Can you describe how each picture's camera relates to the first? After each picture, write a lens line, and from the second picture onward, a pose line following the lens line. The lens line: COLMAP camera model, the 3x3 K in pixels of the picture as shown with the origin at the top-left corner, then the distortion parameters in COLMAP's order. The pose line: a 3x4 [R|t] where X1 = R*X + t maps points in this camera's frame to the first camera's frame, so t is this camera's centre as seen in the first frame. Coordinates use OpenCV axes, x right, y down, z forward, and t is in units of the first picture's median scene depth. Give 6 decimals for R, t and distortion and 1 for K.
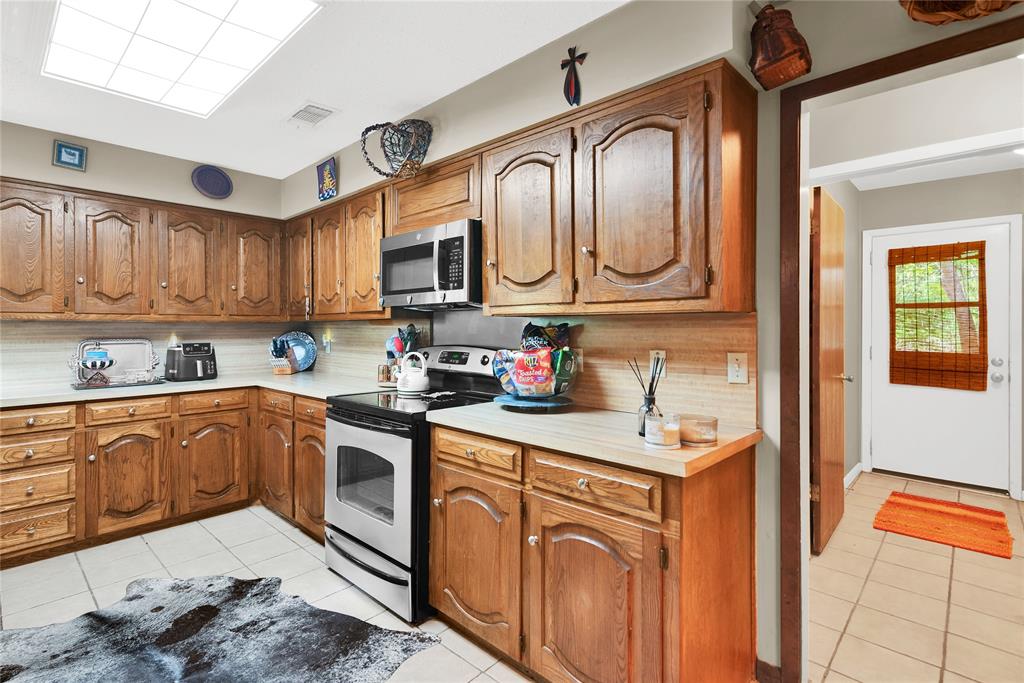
lens RADIAL K [[490.0, 0, 452.1], [0, 490.0, 318.1], [0, 0, 1]] dist [0.018387, -0.000750]
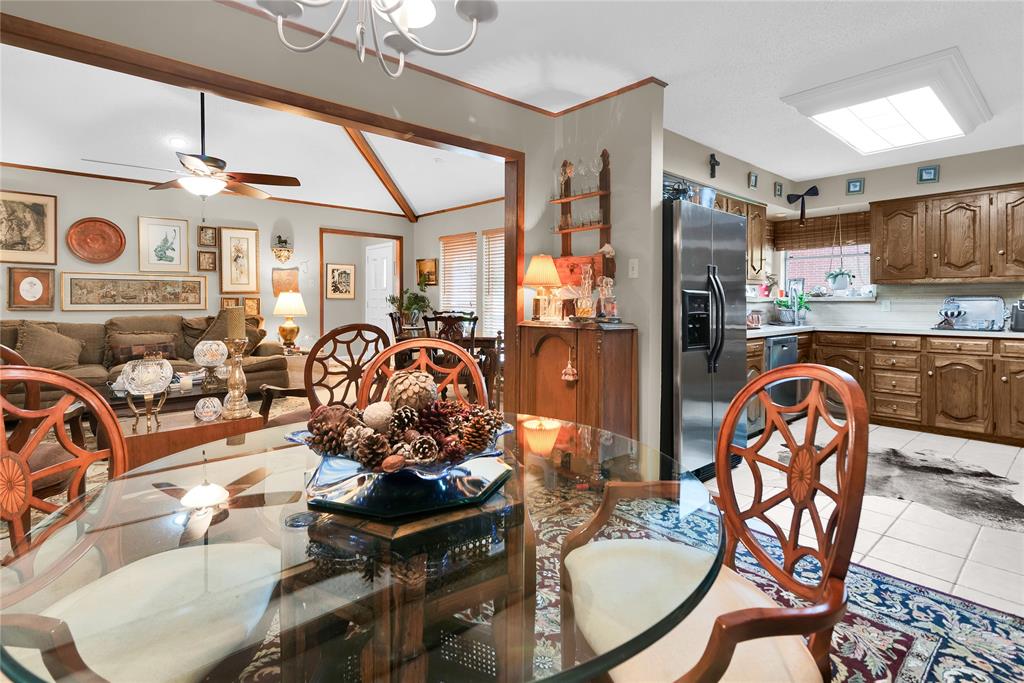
lens RADIAL K [[497.8, 0, 535.0], [0, 497.8, 303.3], [0, 0, 1]] dist [0.022231, -0.000520]
pose [[-0.038319, 0.005368, -0.999251, 0.810550], [0.016092, 0.999859, 0.004754, 0.039161], [0.999136, -0.015898, -0.038400, -0.137386]]
